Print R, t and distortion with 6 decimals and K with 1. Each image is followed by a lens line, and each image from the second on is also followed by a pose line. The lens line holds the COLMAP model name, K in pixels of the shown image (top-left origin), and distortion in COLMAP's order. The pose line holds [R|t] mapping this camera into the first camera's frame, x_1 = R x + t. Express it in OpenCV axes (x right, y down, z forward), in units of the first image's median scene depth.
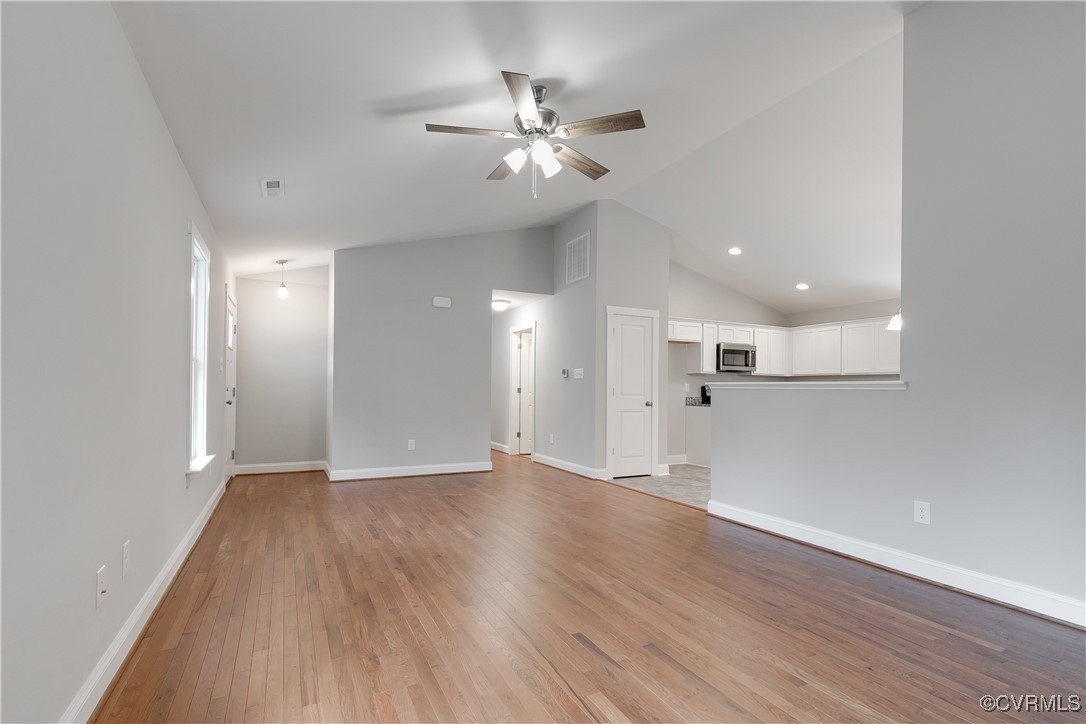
lens RADIAL K [[504.0, 0, 540.6], [0, 504.0, 375.4], [0, 0, 1]] dist [0.001751, -0.000058]
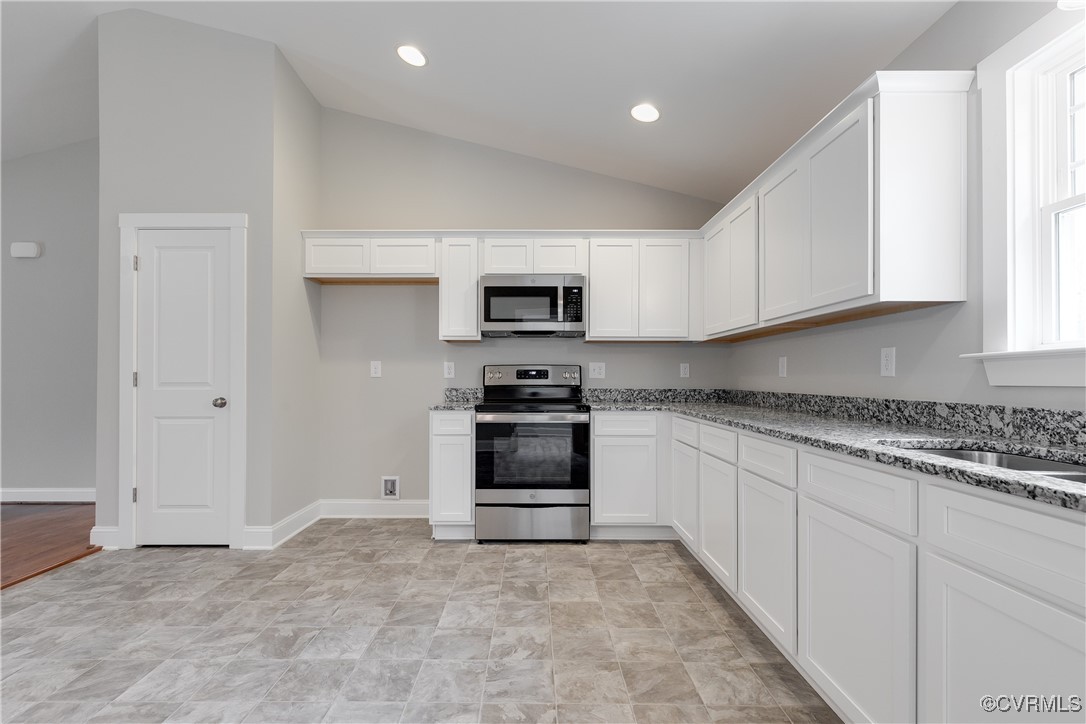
lens RADIAL K [[504.0, 0, 540.6], [0, 504.0, 375.4], [0, 0, 1]] dist [0.001751, -0.000058]
pose [[0.893475, -0.015195, -0.448856, 0.618953], [0.022123, 0.999703, 0.010196, 0.027024], [0.448568, -0.019040, 0.893546, 0.597305]]
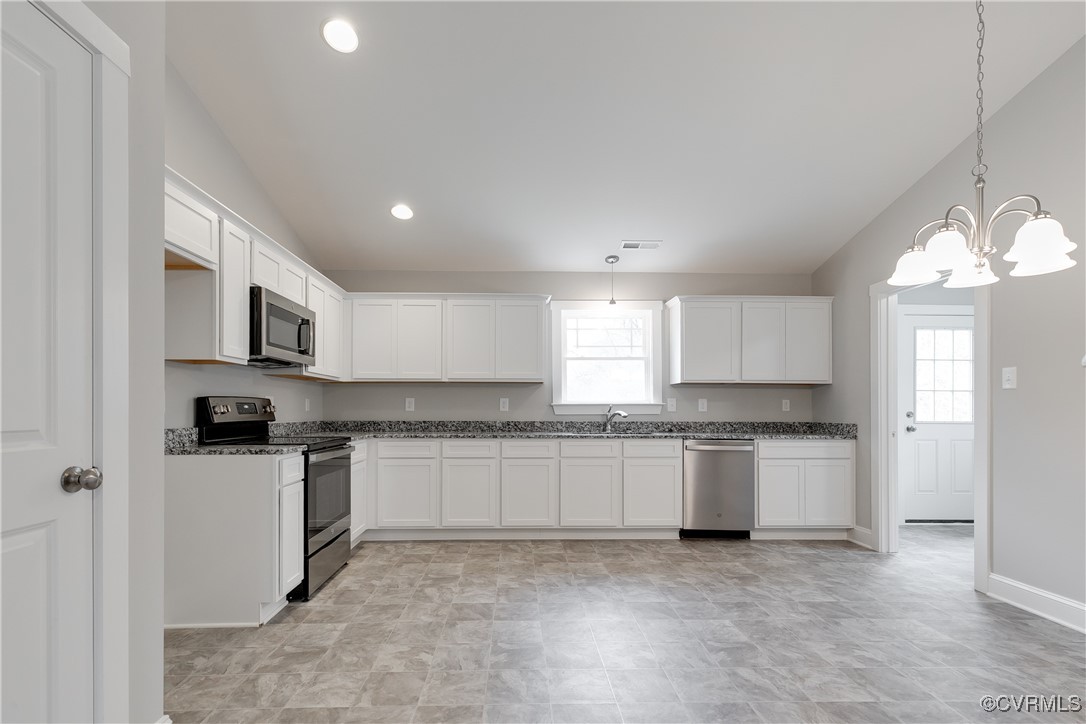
lens RADIAL K [[497.8, 0, 540.3], [0, 497.8, 410.5], [0, 0, 1]] dist [0.001329, -0.000043]
pose [[0.400841, -0.013981, 0.916041, 0.092325], [-0.018383, 0.999560, 0.023299, 0.018409], [-0.915963, -0.026179, 0.400407, 0.649800]]
